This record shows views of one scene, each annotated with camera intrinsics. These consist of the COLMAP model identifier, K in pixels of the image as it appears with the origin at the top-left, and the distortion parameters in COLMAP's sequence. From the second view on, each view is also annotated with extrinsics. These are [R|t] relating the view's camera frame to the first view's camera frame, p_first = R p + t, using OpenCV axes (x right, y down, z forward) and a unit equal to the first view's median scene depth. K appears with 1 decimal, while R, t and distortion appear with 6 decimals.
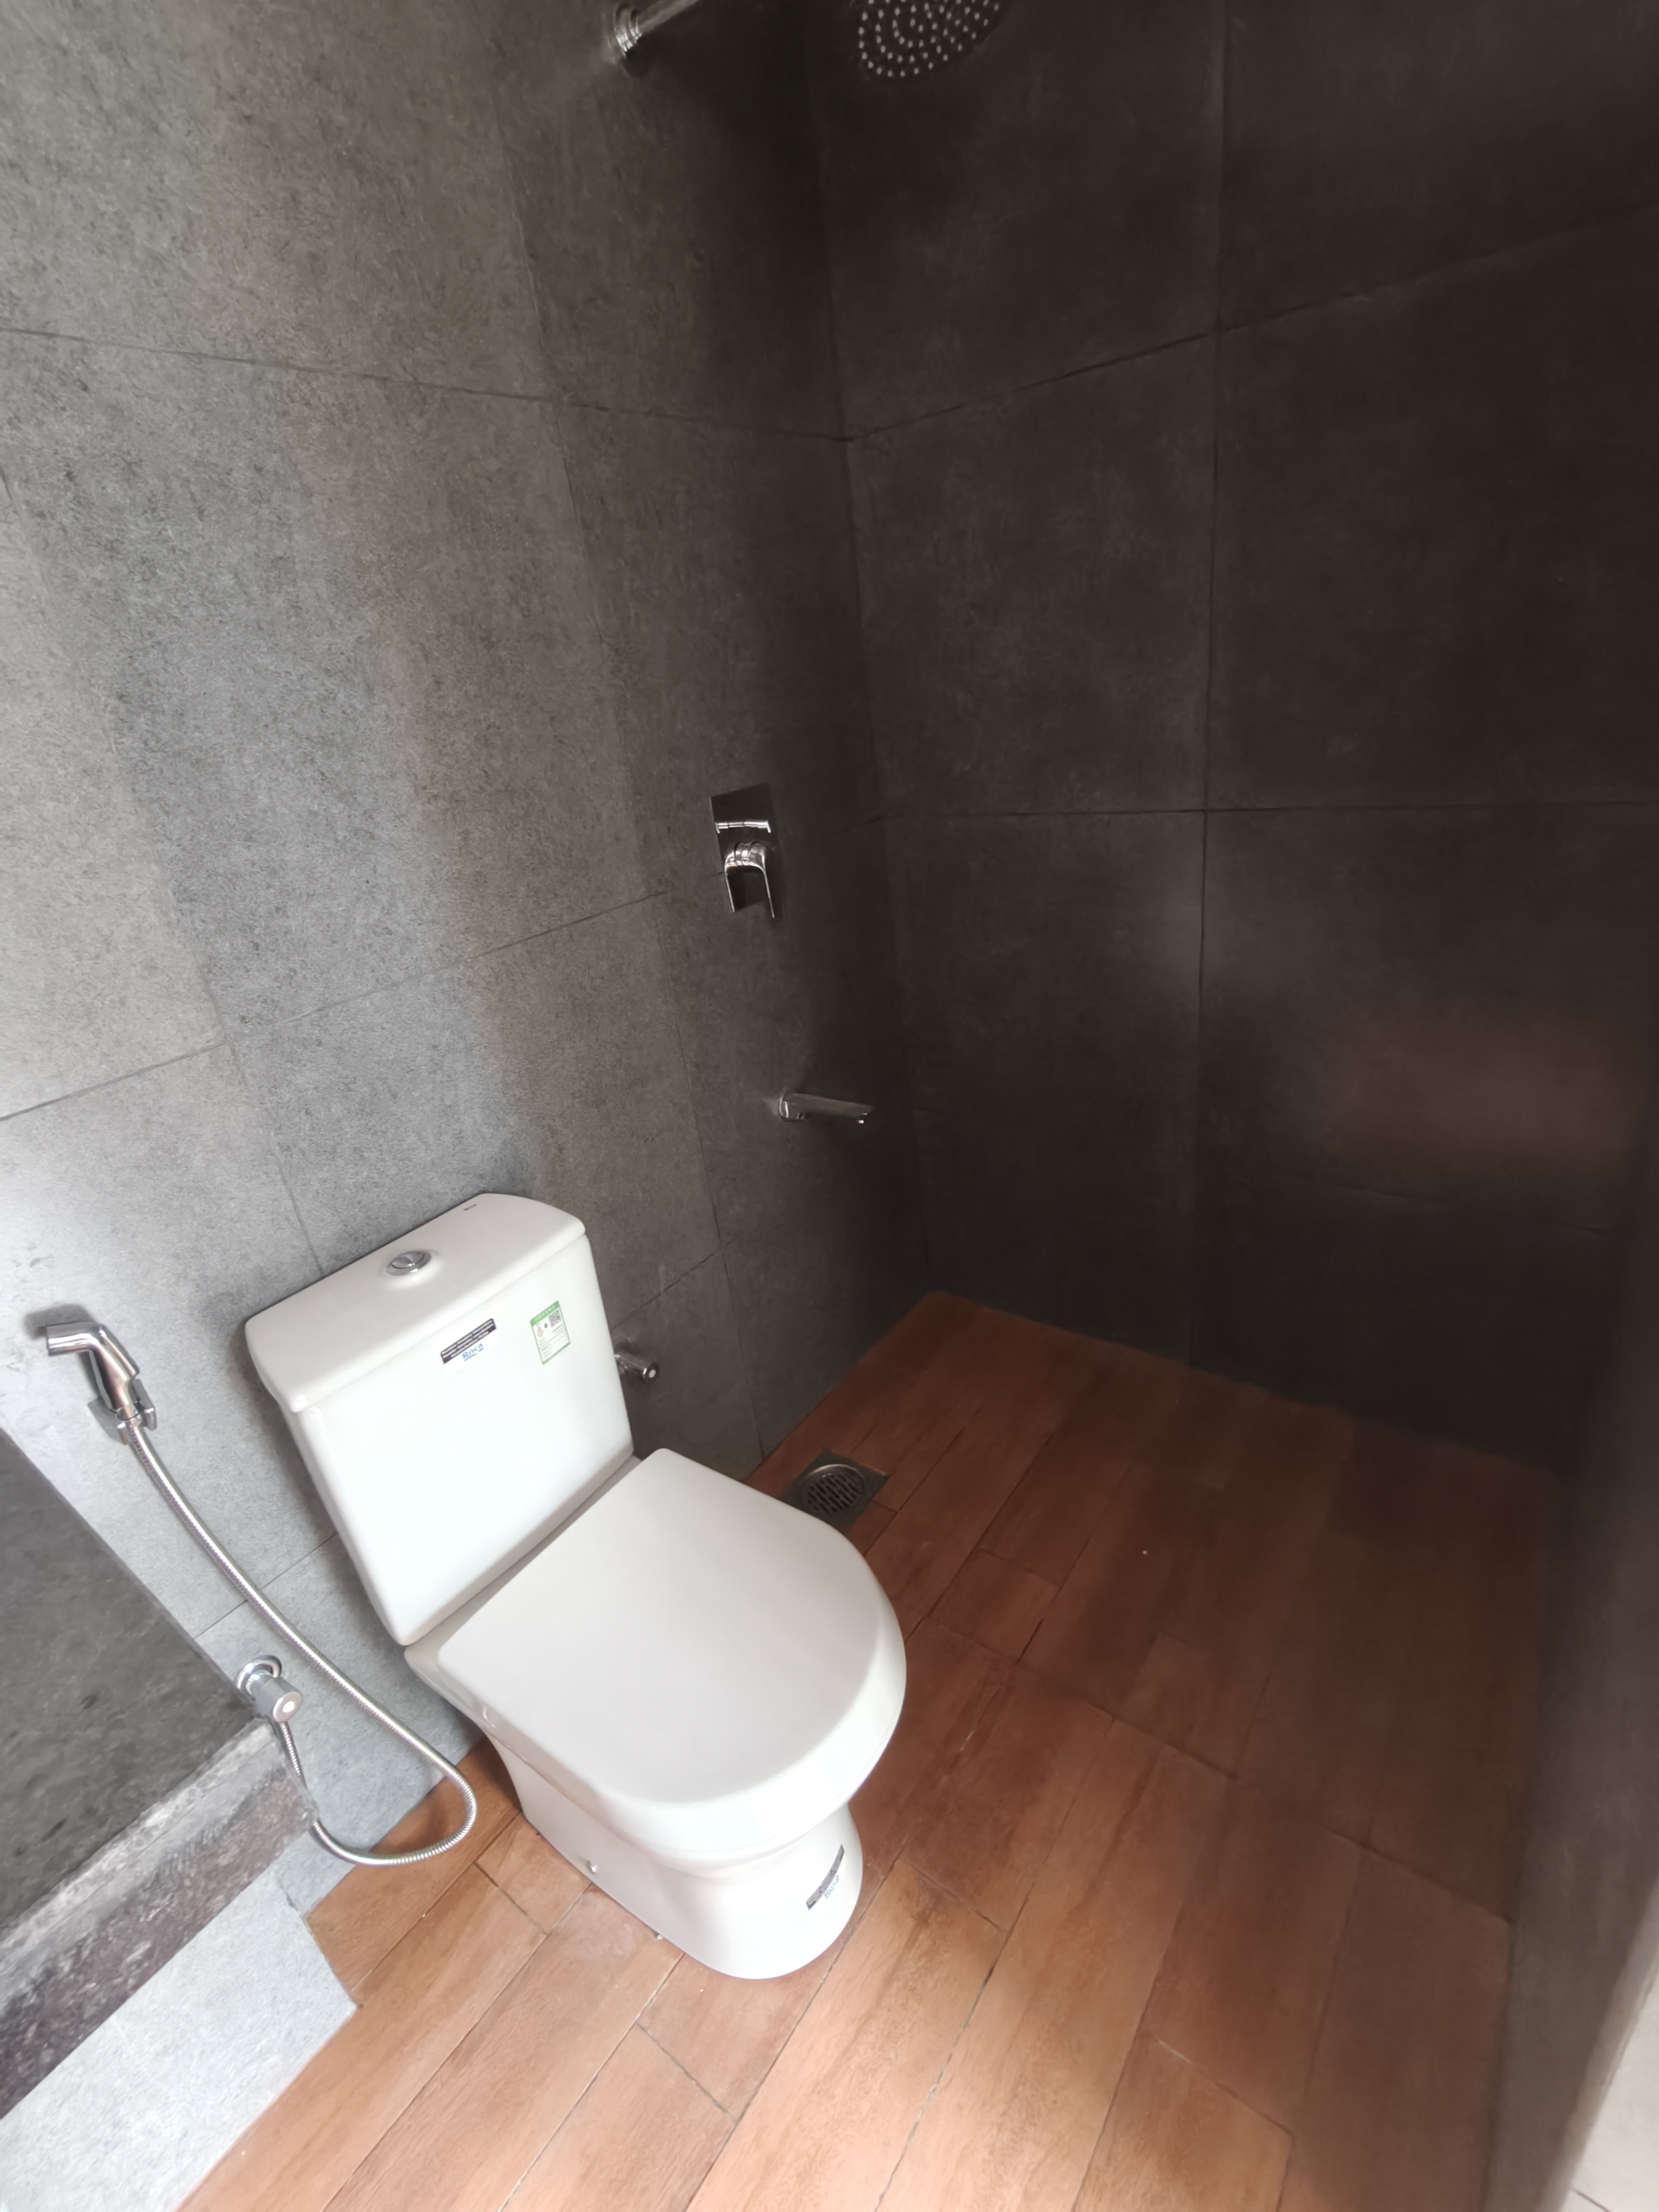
lens RADIAL K [[988.9, 0, 829.4], [0, 988.9, 1108.9], [0, 0, 1]] dist [0.004389, 0.000679]
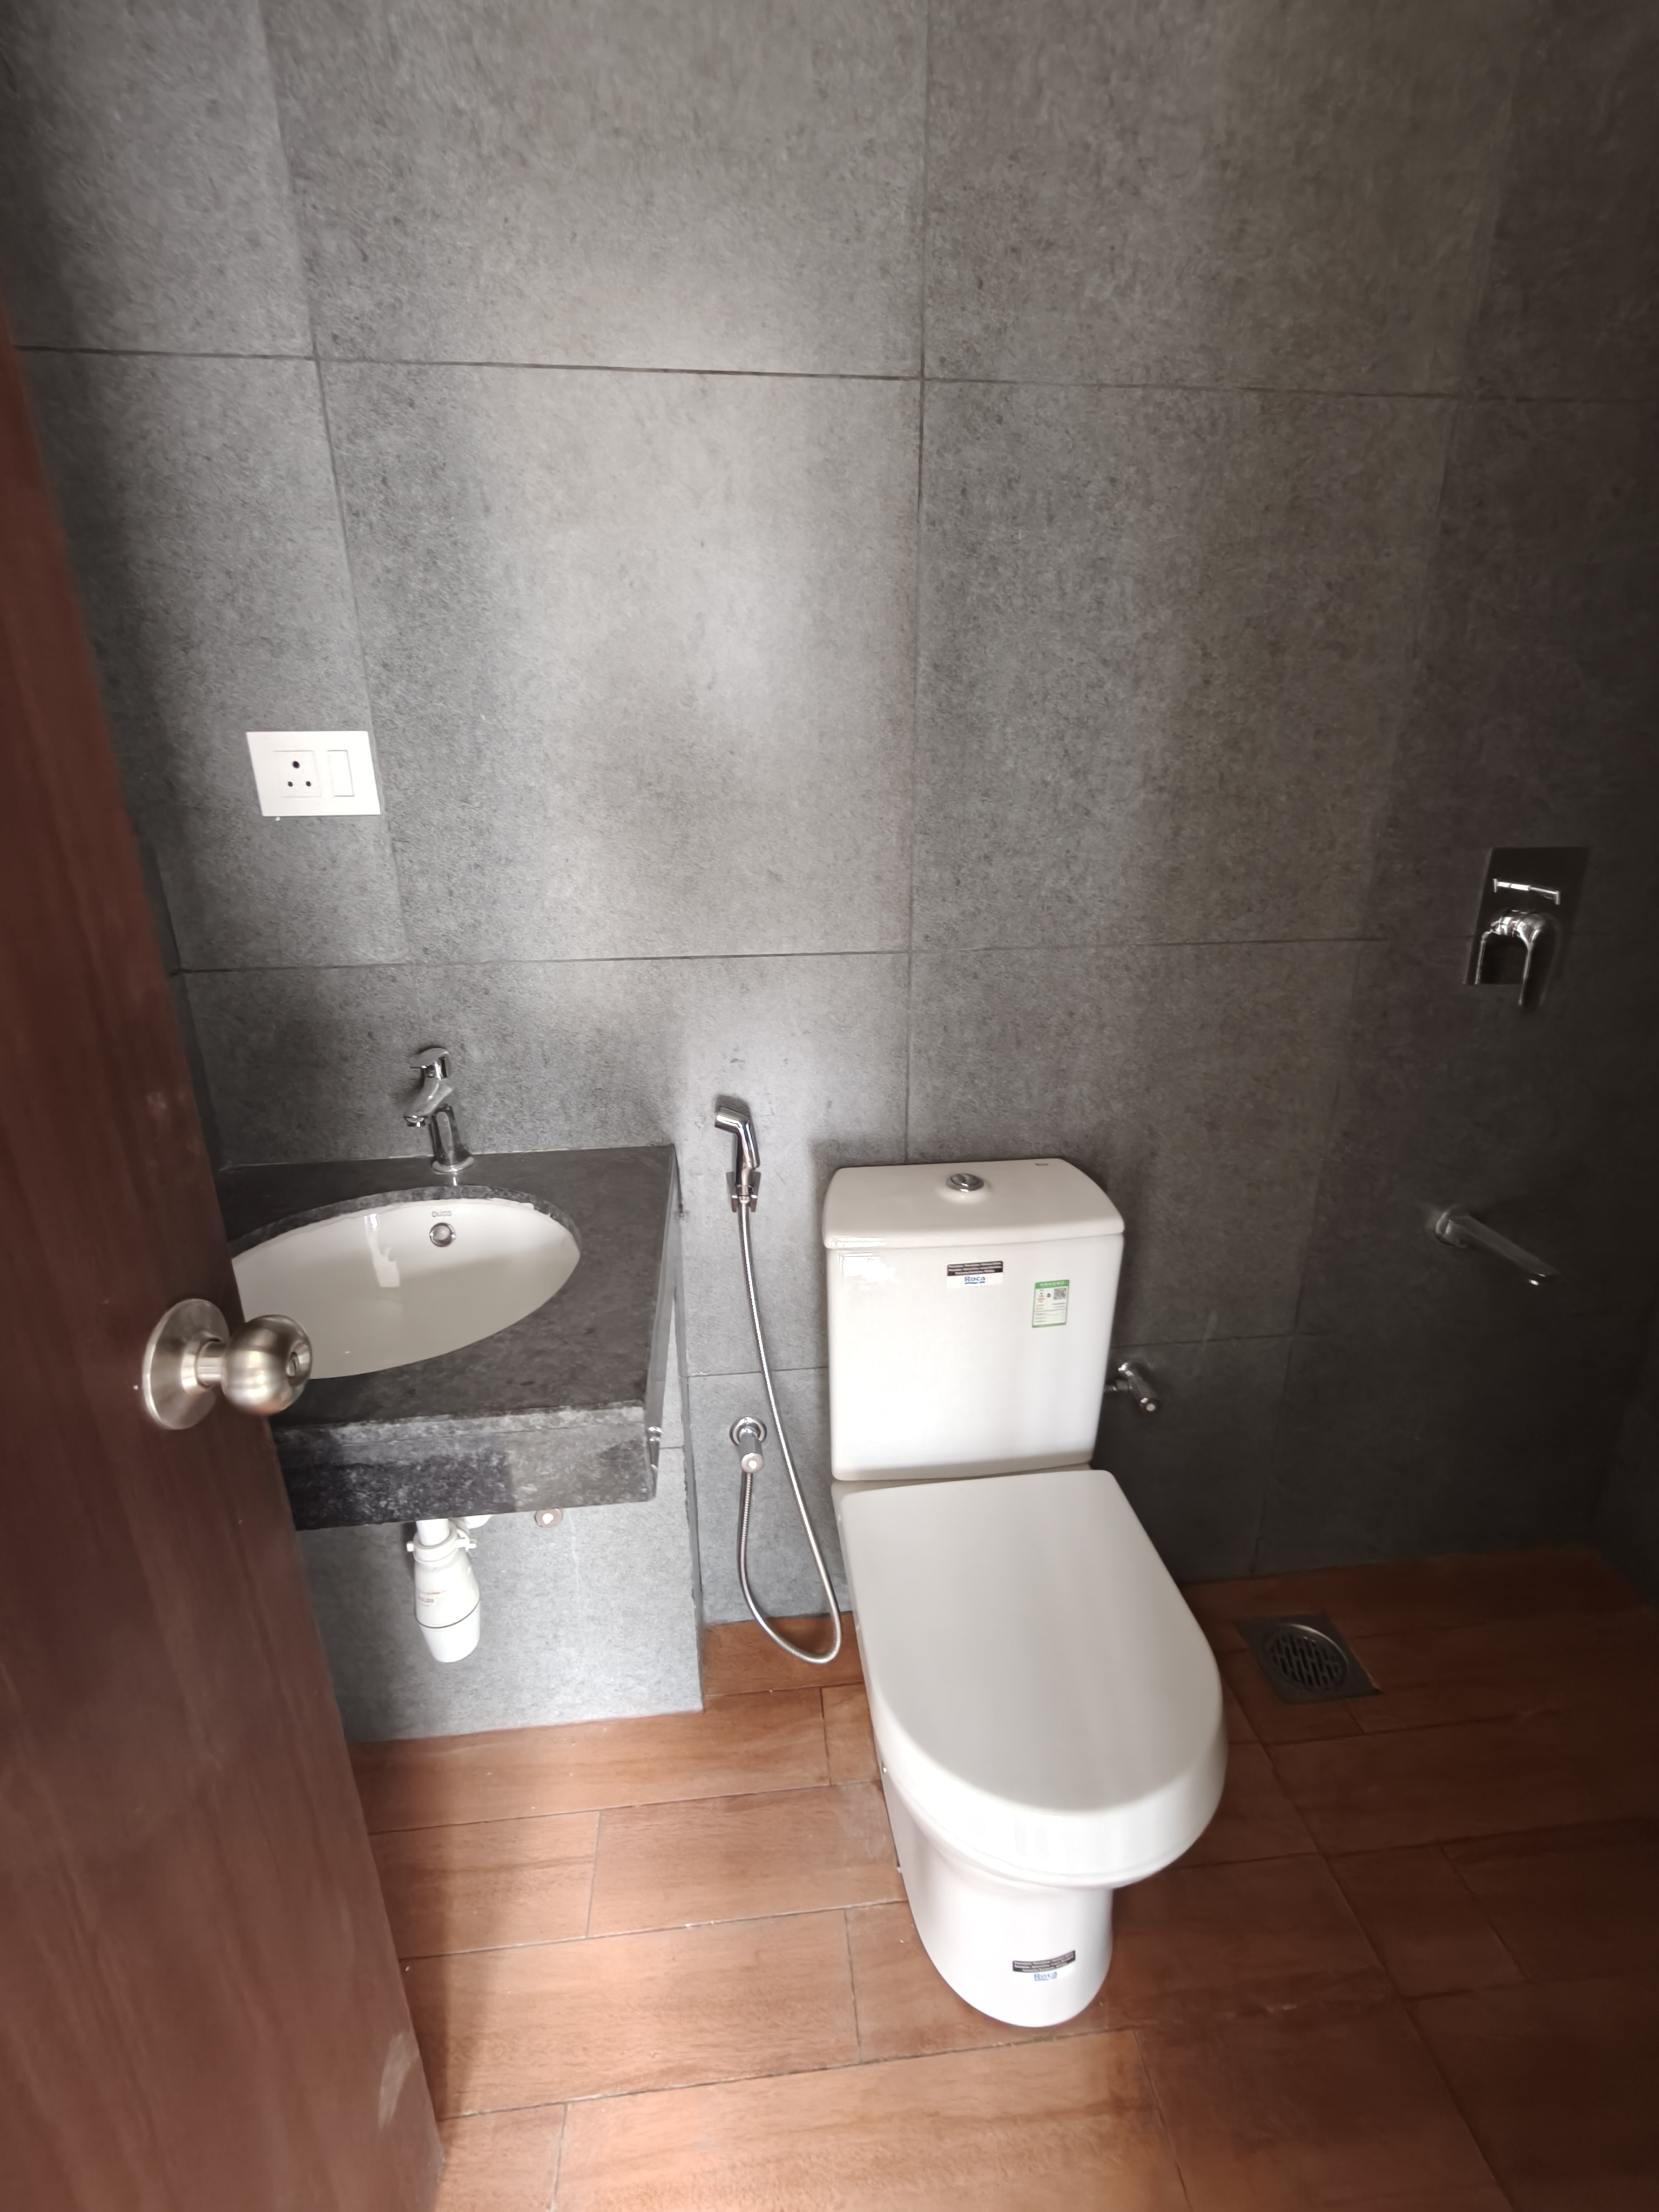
lens RADIAL K [[993.6, 0, 843.3], [0, 993.6, 1107.5], [0, 0, 1]] dist [0.001872, 0.001301]
pose [[0.683835, 0.361700, -0.633674, 0.161807], [-0.372624, 0.919808, 0.122903, -0.009953], [0.627312, 0.152077, 0.763775, 0.040763]]
